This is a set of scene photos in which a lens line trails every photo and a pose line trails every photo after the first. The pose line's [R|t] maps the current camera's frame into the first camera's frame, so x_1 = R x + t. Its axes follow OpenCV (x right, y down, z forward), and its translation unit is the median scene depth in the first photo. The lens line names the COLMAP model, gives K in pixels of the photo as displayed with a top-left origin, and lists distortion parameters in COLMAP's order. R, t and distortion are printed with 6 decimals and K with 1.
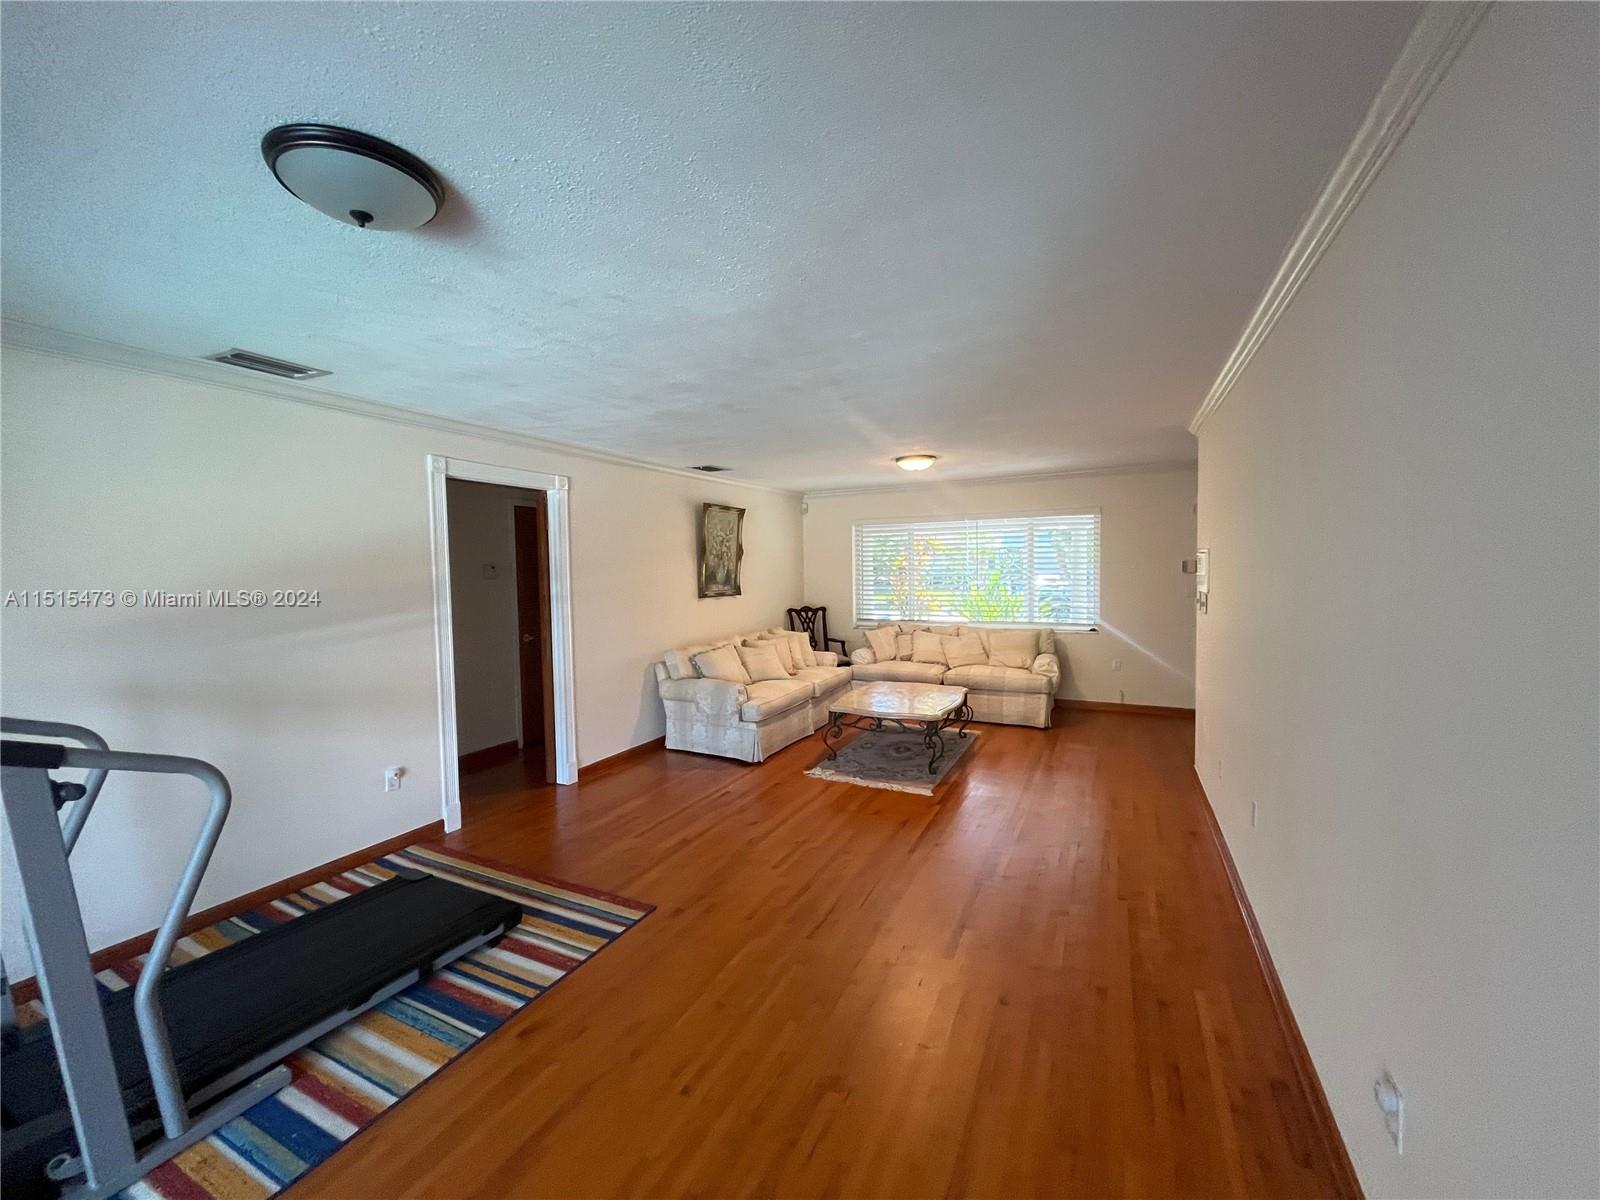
lens RADIAL K [[647.8, 0, 800.0], [0, 647.8, 600.0], [0, 0, 1]] dist [-0.003854, -0.000524]
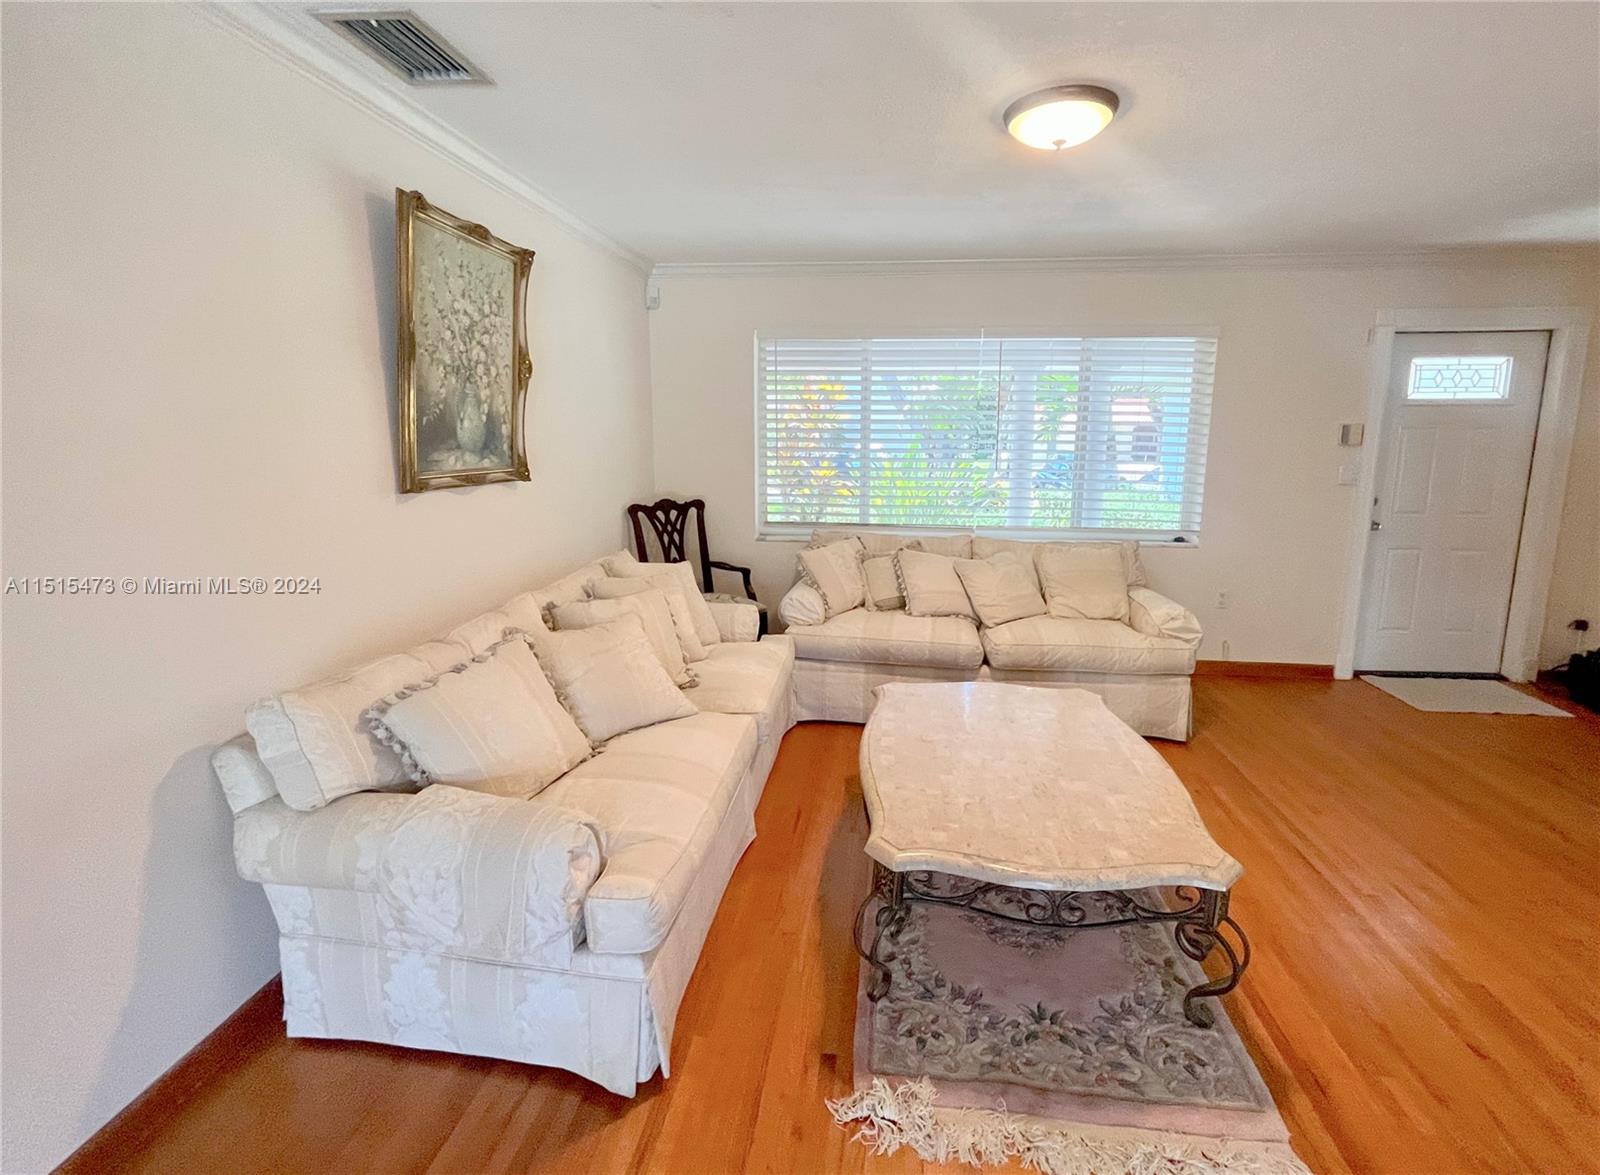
lens RADIAL K [[697.9, 0, 833.9], [0, 697.9, 549.8], [0, 0, 1]] dist [-0.049745, 0.037249]
pose [[0.935259, -0.034273, 0.352300, -0.071066], [-0.005249, 0.993849, 0.110619, -0.013716], [-0.353924, -0.105306, 0.929327, 0.570800]]
